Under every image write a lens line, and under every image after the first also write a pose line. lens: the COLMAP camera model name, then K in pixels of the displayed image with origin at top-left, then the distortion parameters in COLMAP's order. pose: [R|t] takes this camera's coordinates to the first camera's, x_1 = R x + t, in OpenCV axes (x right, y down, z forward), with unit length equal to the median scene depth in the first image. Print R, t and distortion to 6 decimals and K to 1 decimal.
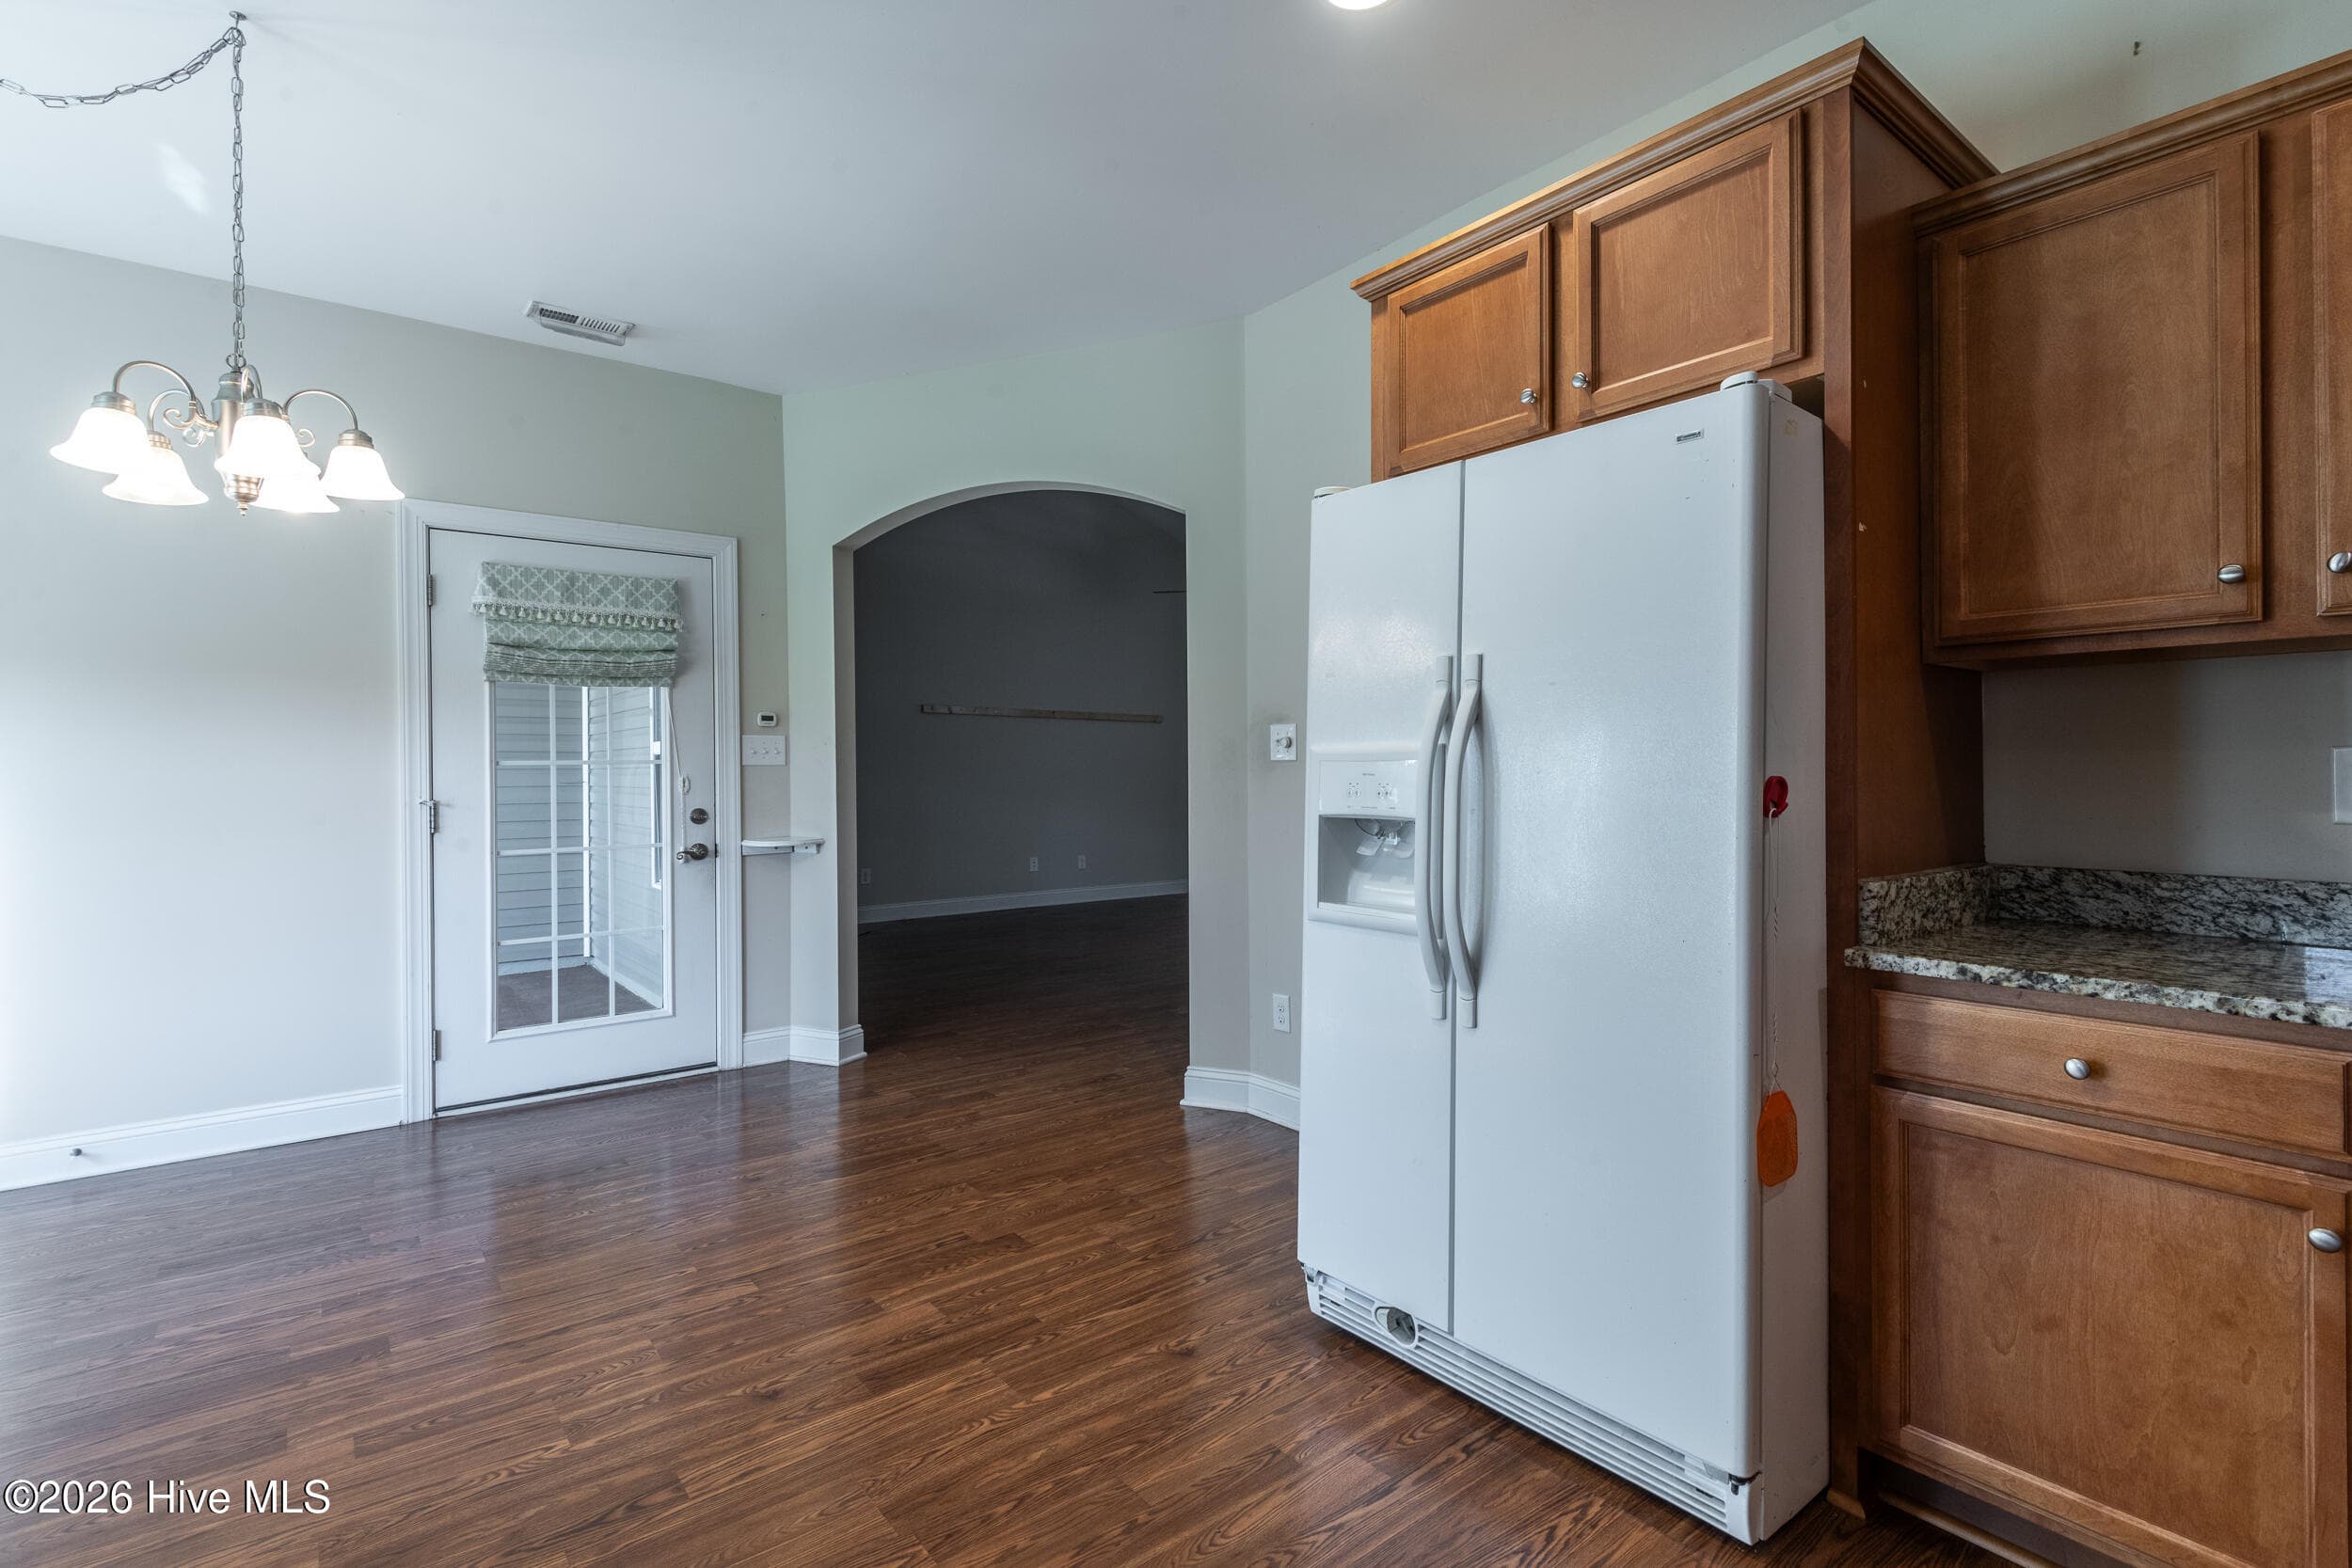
lens RADIAL K [[1092.0, 0, 1173.6], [0, 1092.0, 773.7], [0, 0, 1]] dist [0.005616, -0.011521]
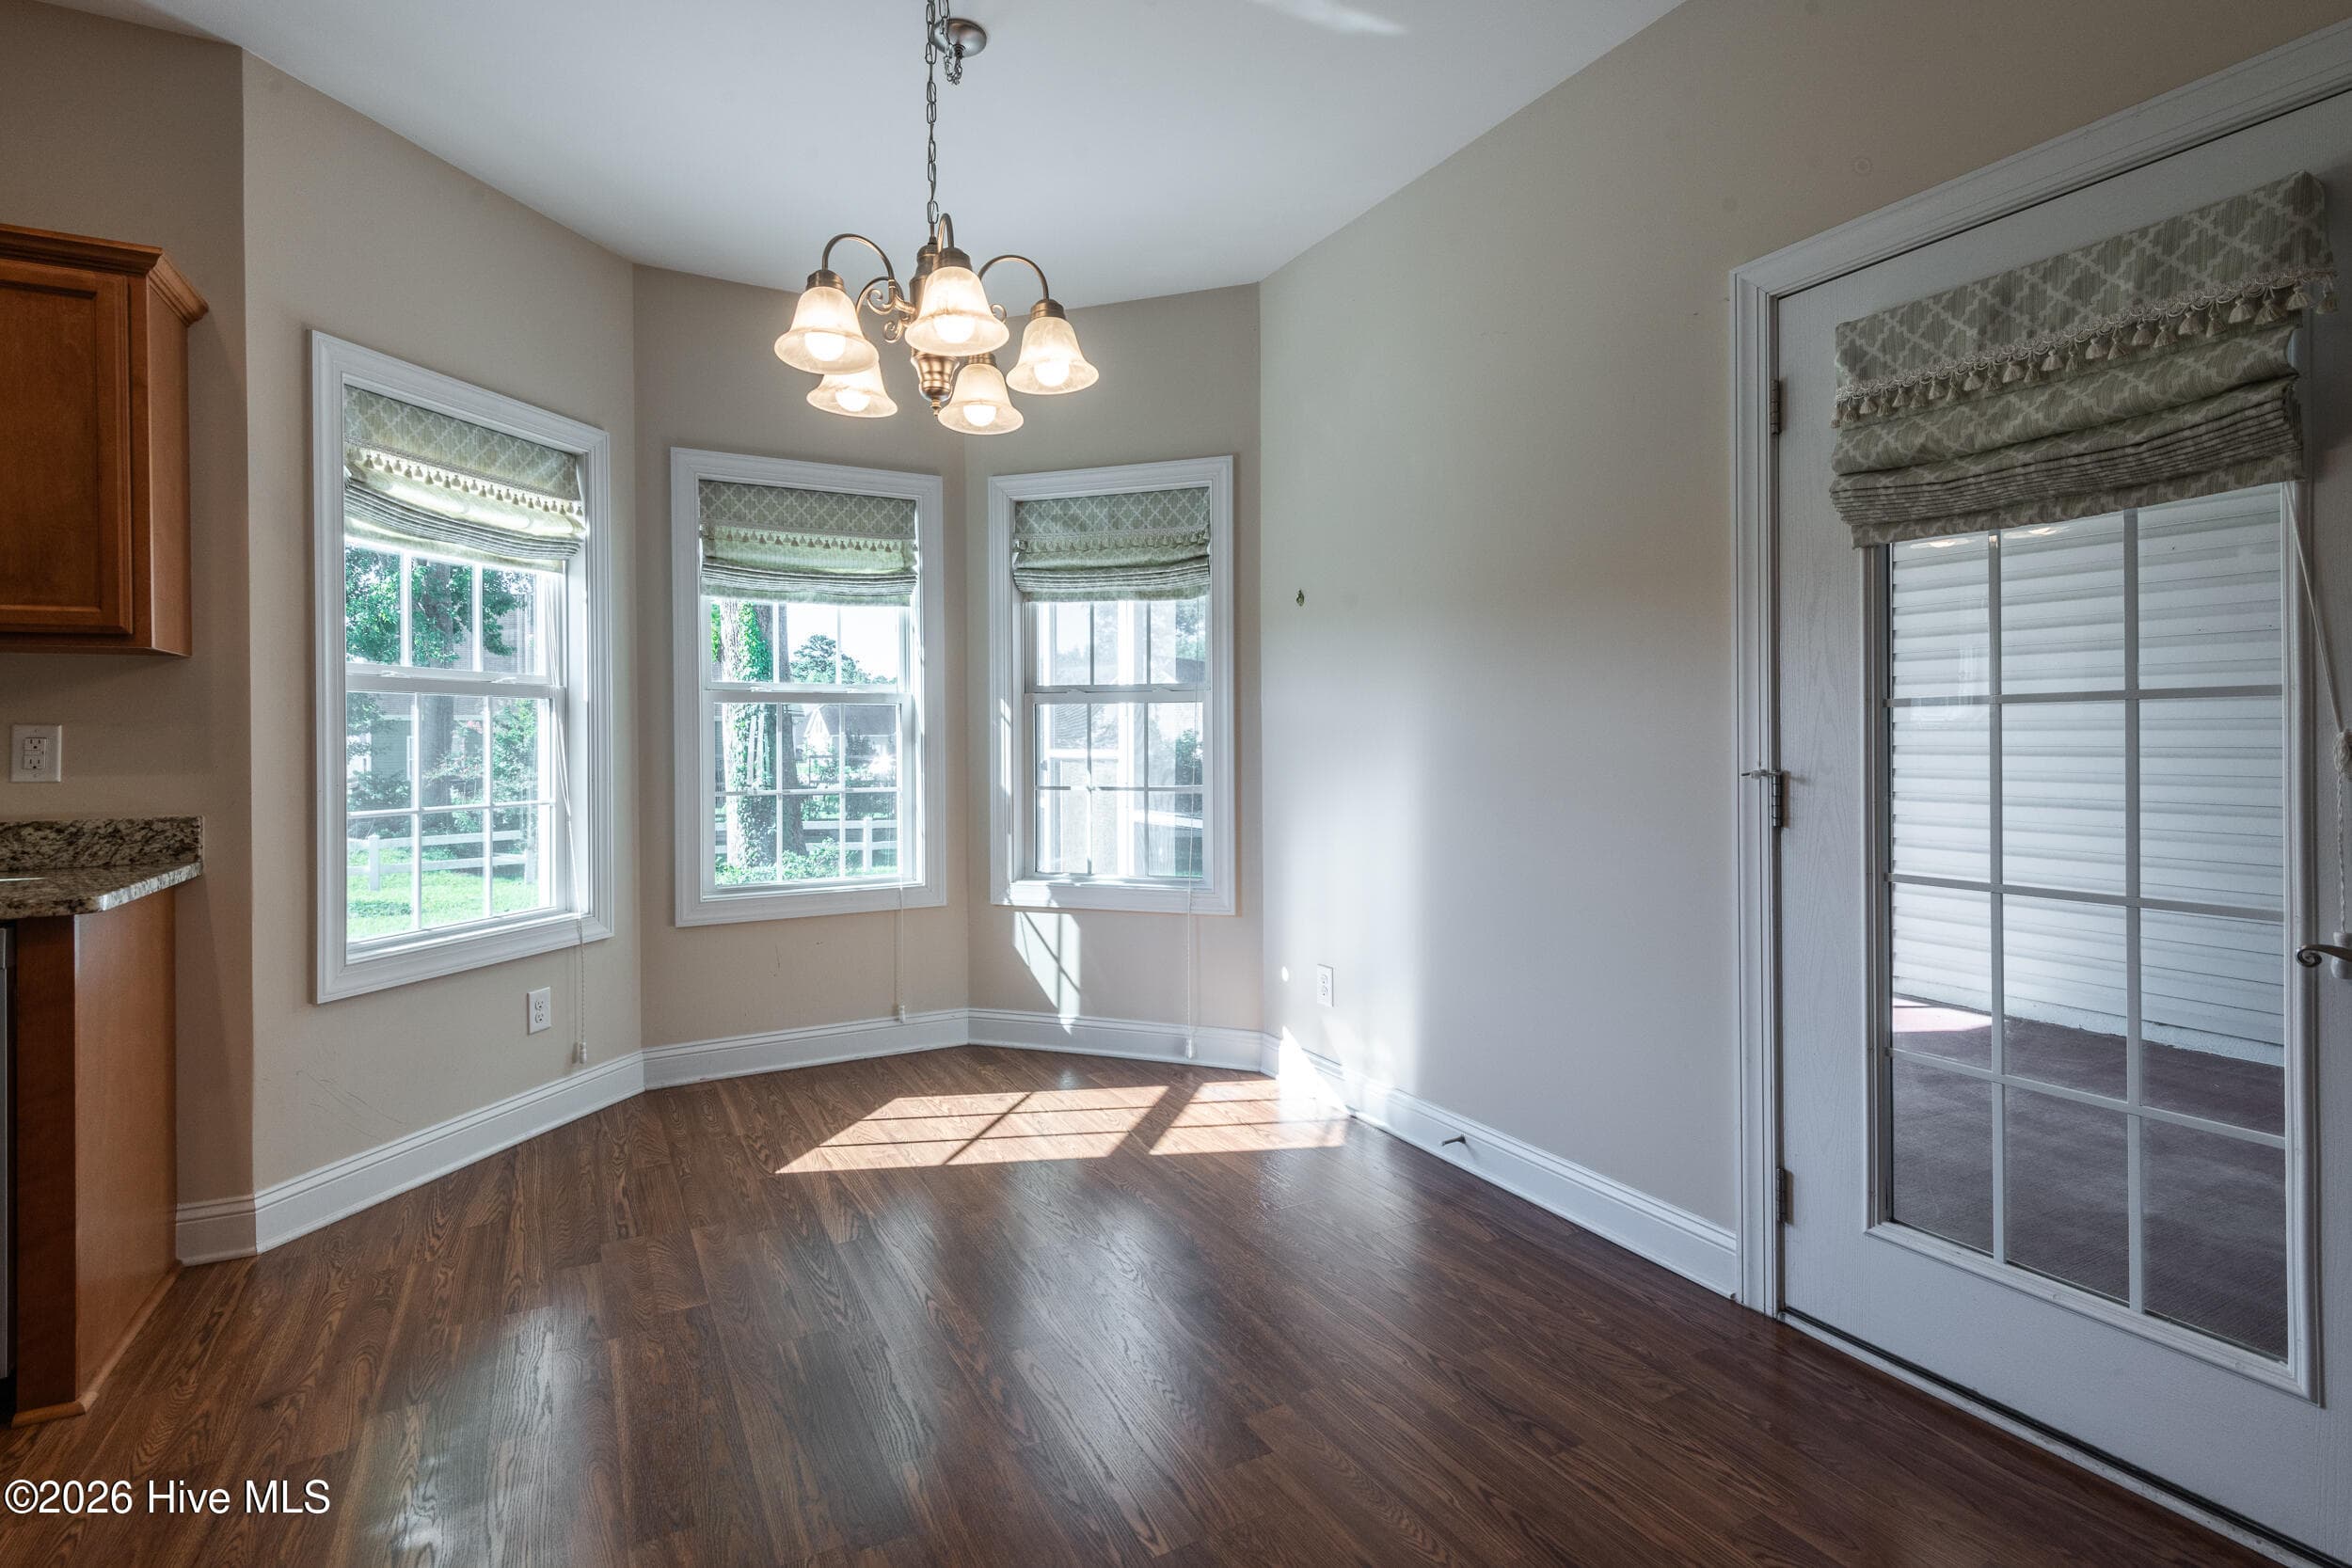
lens RADIAL K [[1092.0, 0, 1195.0], [0, 1092.0, 740.7], [0, 0, 1]] dist [0.005616, -0.011521]
pose [[-0.168642, 0.010886, -0.985617, -0.056491], [0.000610, 0.999940, 0.010940, 0.001698], [0.985677, 0.001244, -0.168638, 0.793654]]
